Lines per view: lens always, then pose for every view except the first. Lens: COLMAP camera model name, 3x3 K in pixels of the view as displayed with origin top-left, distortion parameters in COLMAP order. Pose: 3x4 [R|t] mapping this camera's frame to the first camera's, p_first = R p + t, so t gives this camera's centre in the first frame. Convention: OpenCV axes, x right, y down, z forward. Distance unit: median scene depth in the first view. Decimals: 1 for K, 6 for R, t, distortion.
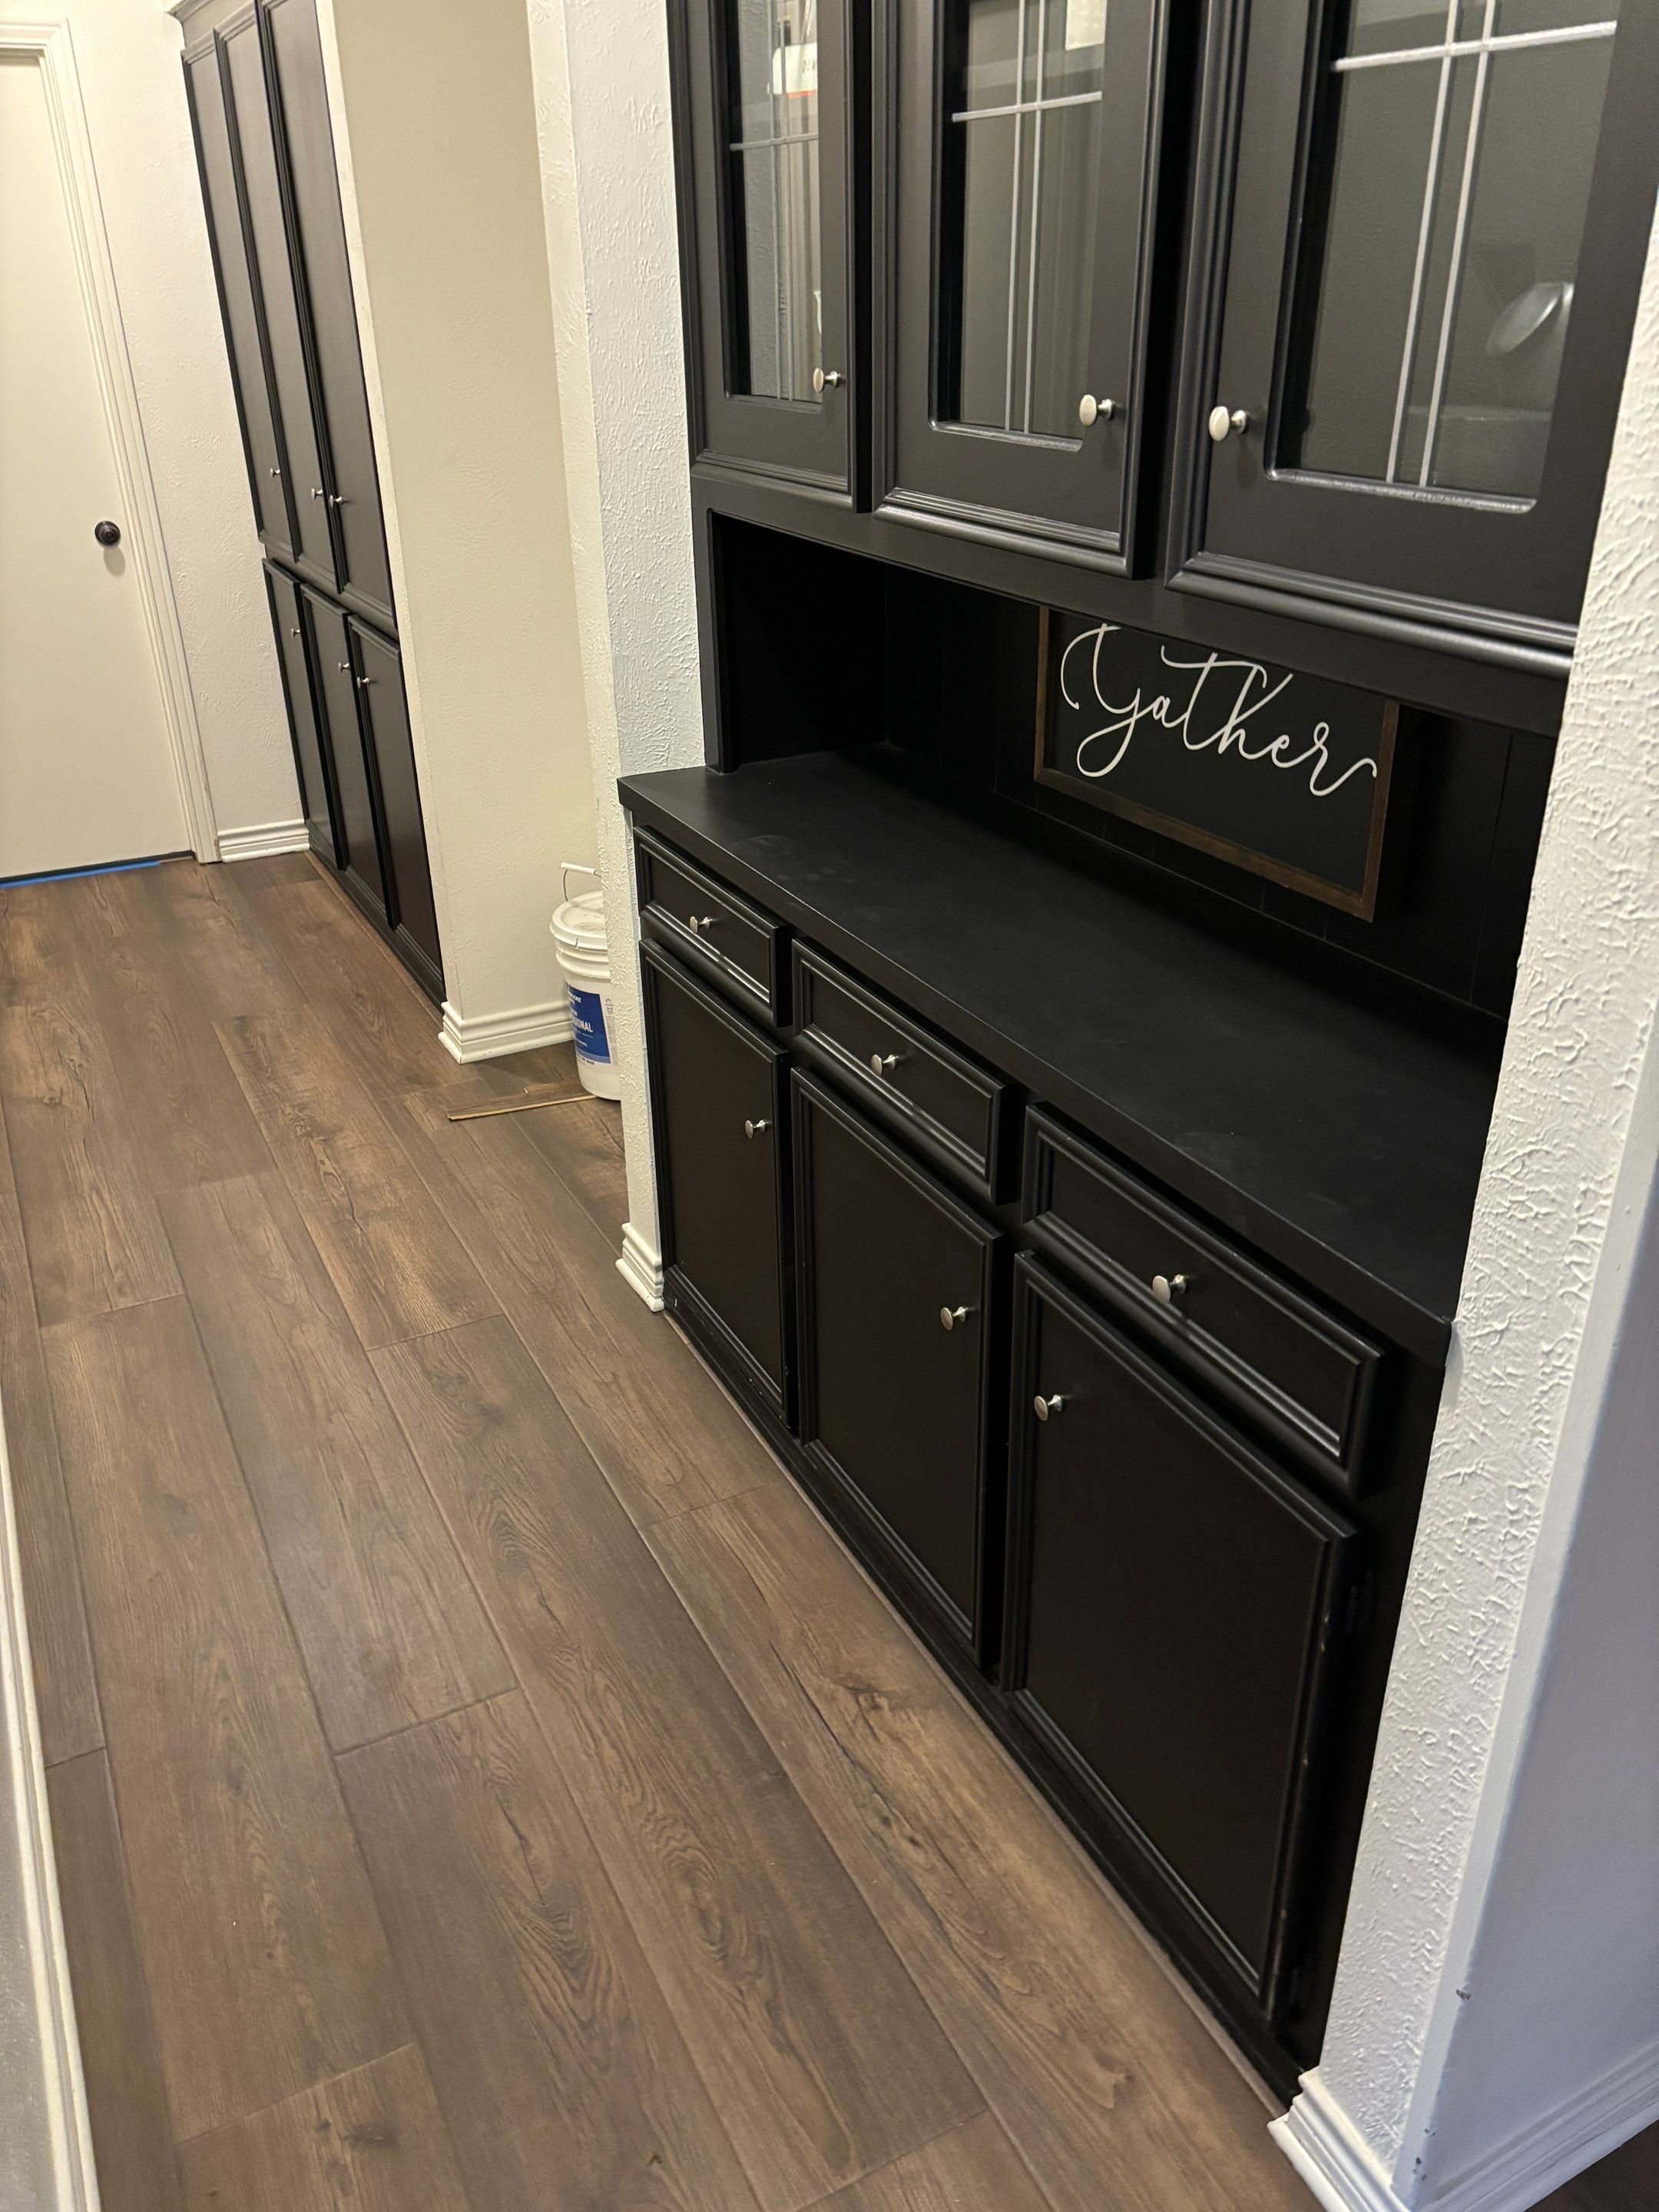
lens RADIAL K [[1667.2, 0, 878.9], [0, 1667.2, 1105.3], [0, 0, 1]] dist [0.056078, -0.084352]
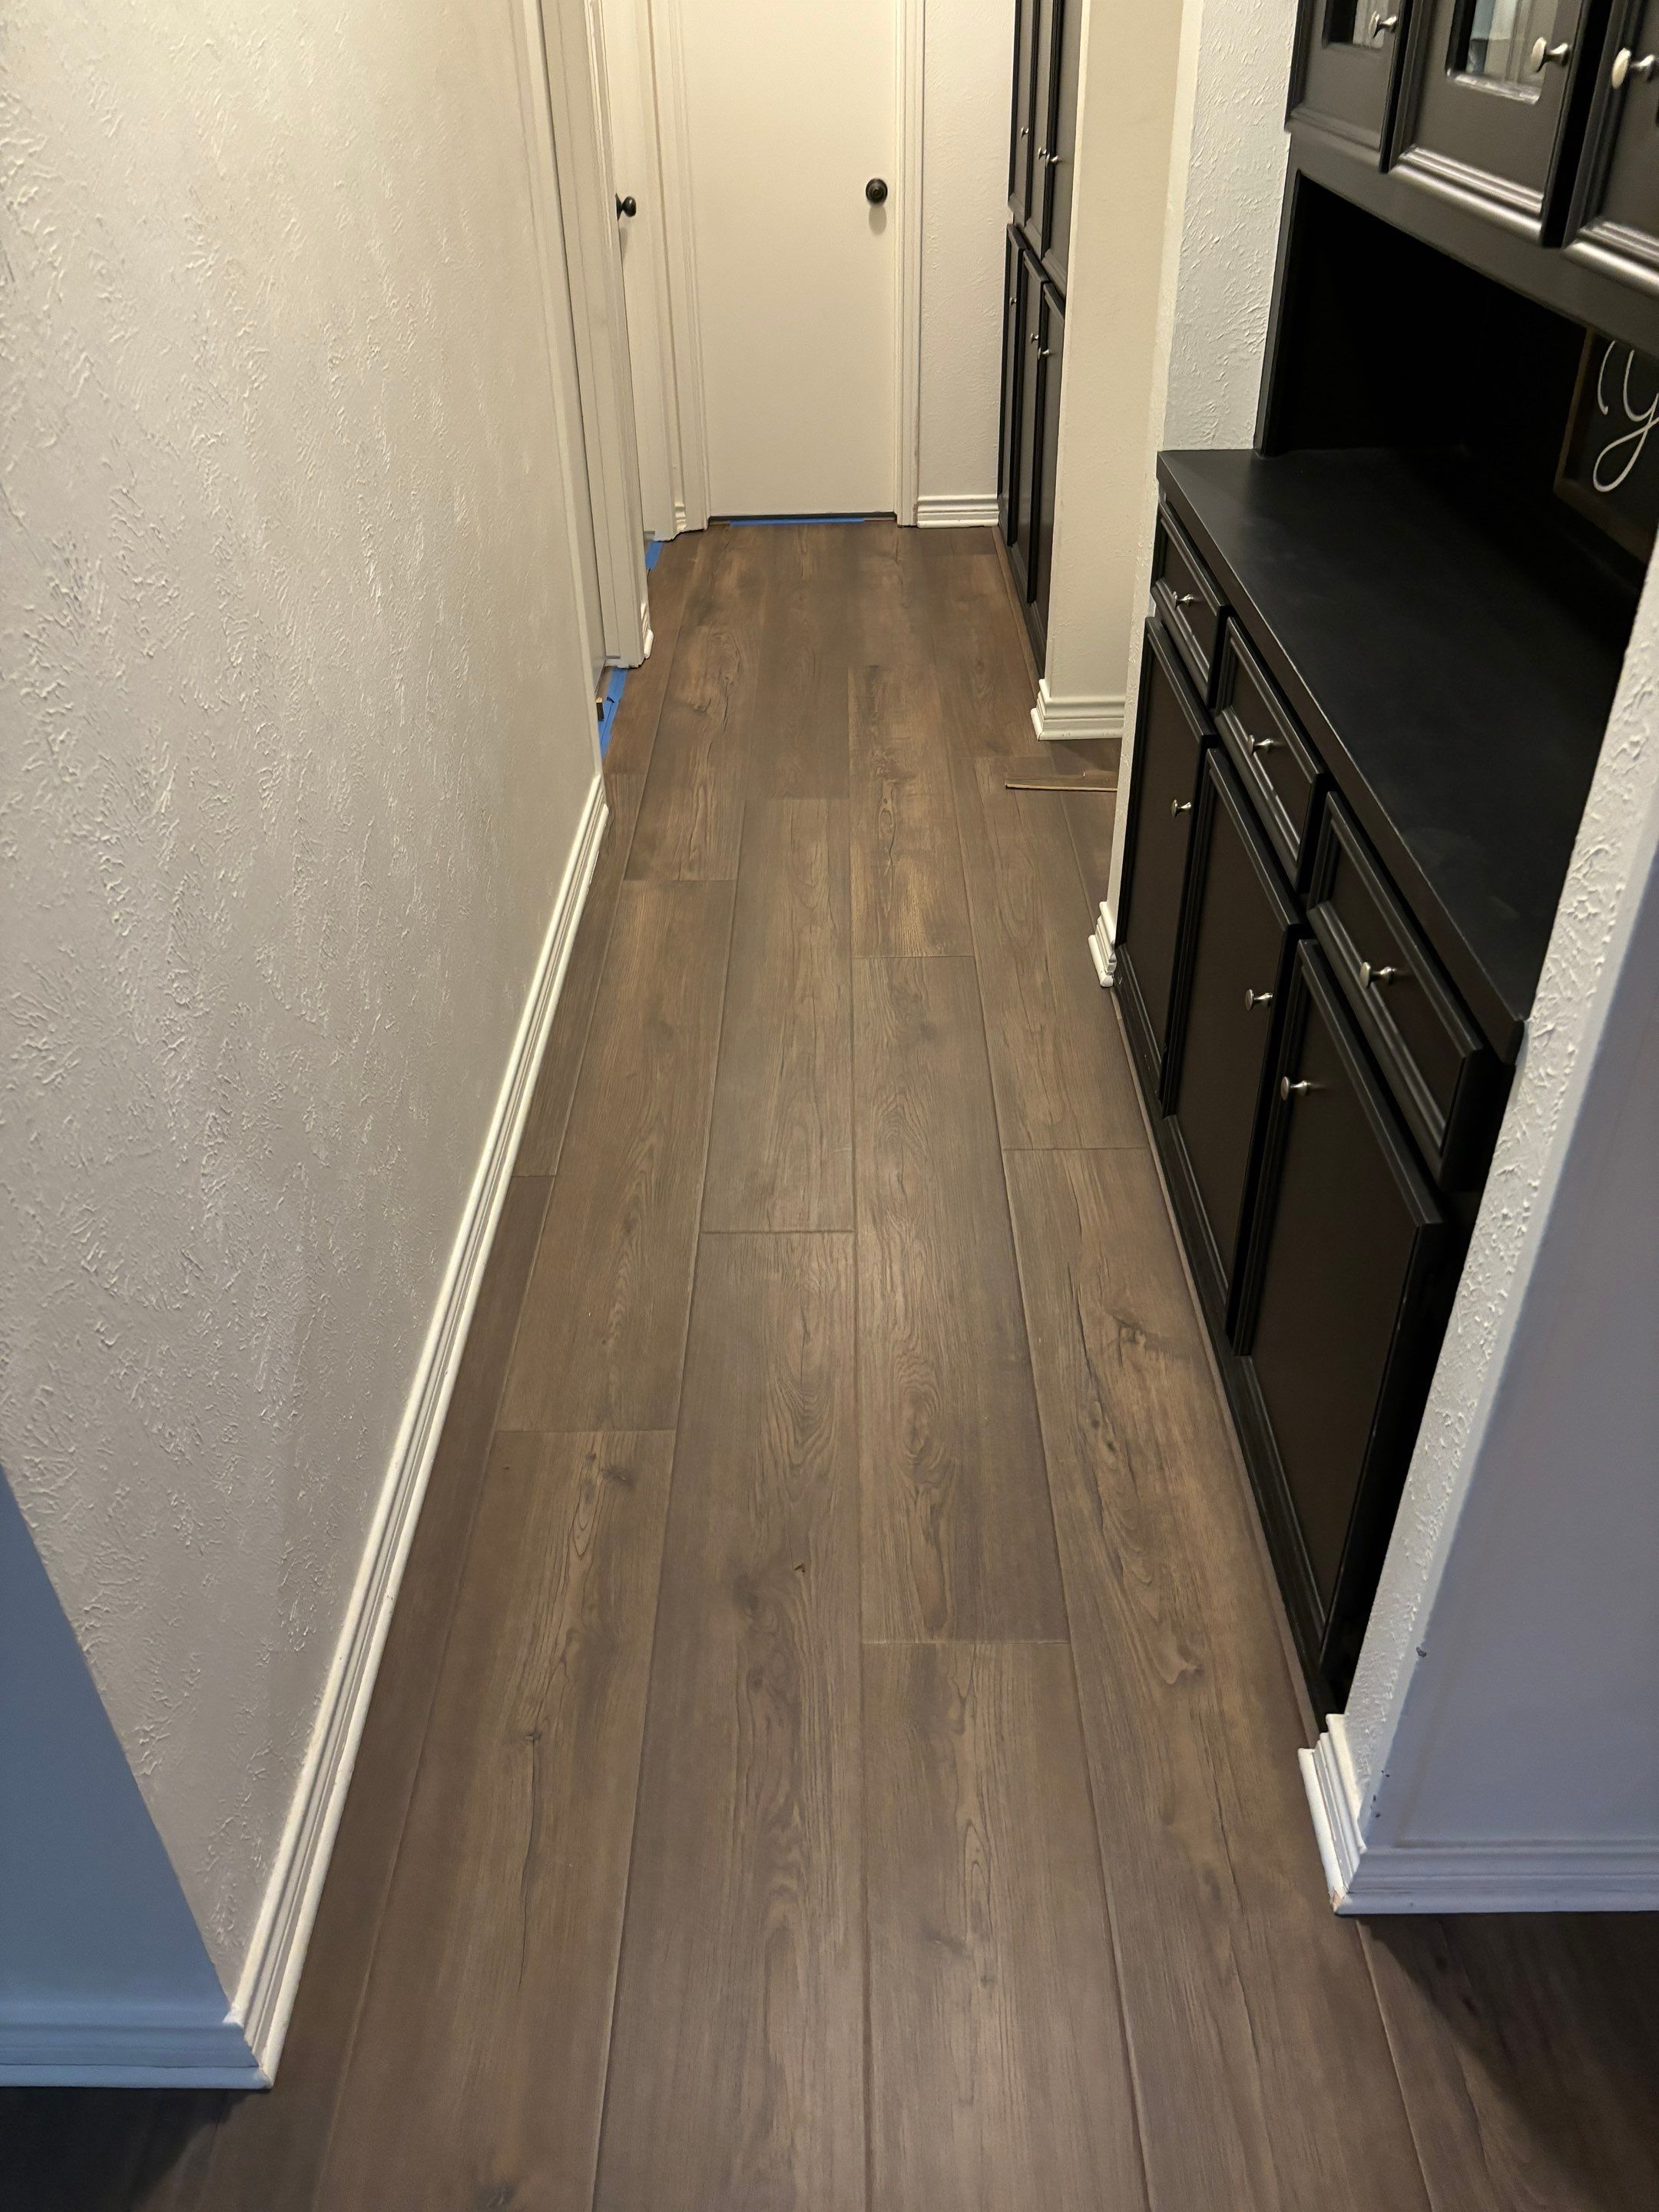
lens RADIAL K [[1681.9, 0, 833.0], [0, 1681.9, 1146.6], [0, 0, 1]] dist [0.020975, -0.039848]
pose [[0.879357, 0.268289, -0.393386, 0.176937], [-0.197045, 0.957132, 0.212299, 0.030122], [0.433480, -0.109172, 0.894526, -0.050739]]
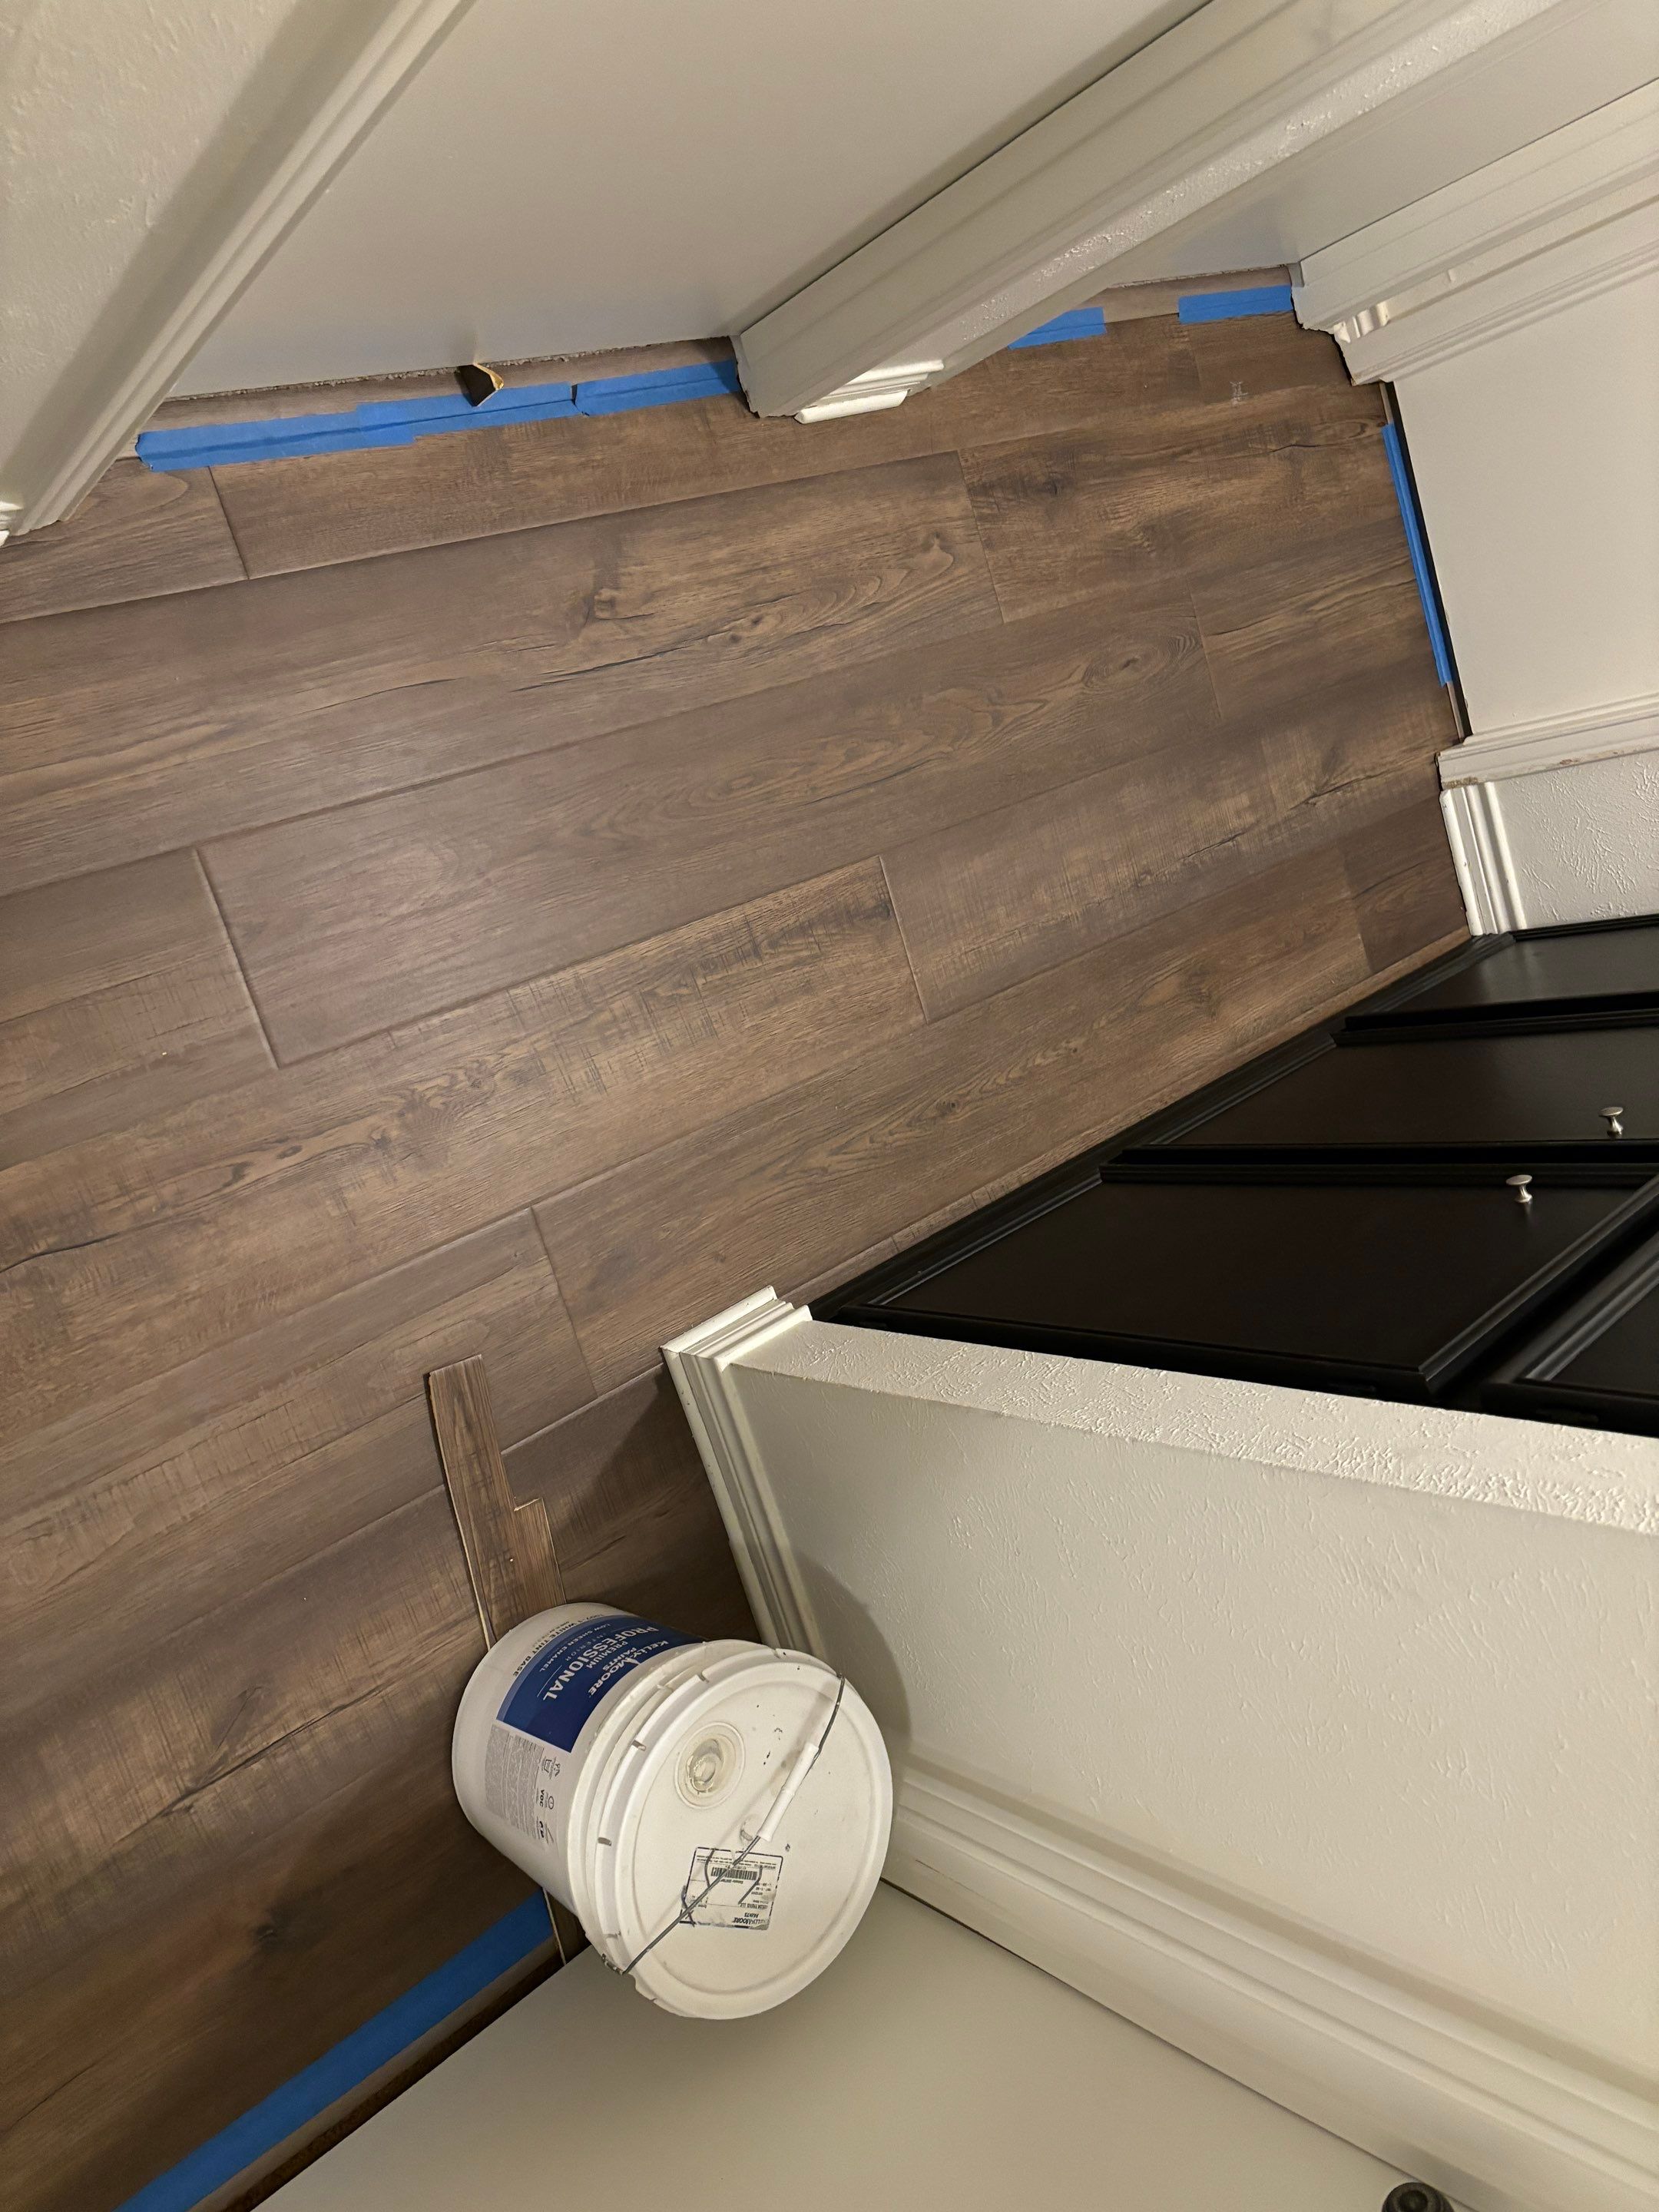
lens RADIAL K [[1681.9, 0, 833.0], [0, 1681.9, 1146.6], [0, 0, 1]] dist [0.020975, -0.039848]
pose [[-0.085038, 0.991722, -0.096213, -0.385550], [-0.875427, -0.028253, 0.482524, -0.458853], [0.475811, 0.125261, 0.870583, 0.818657]]
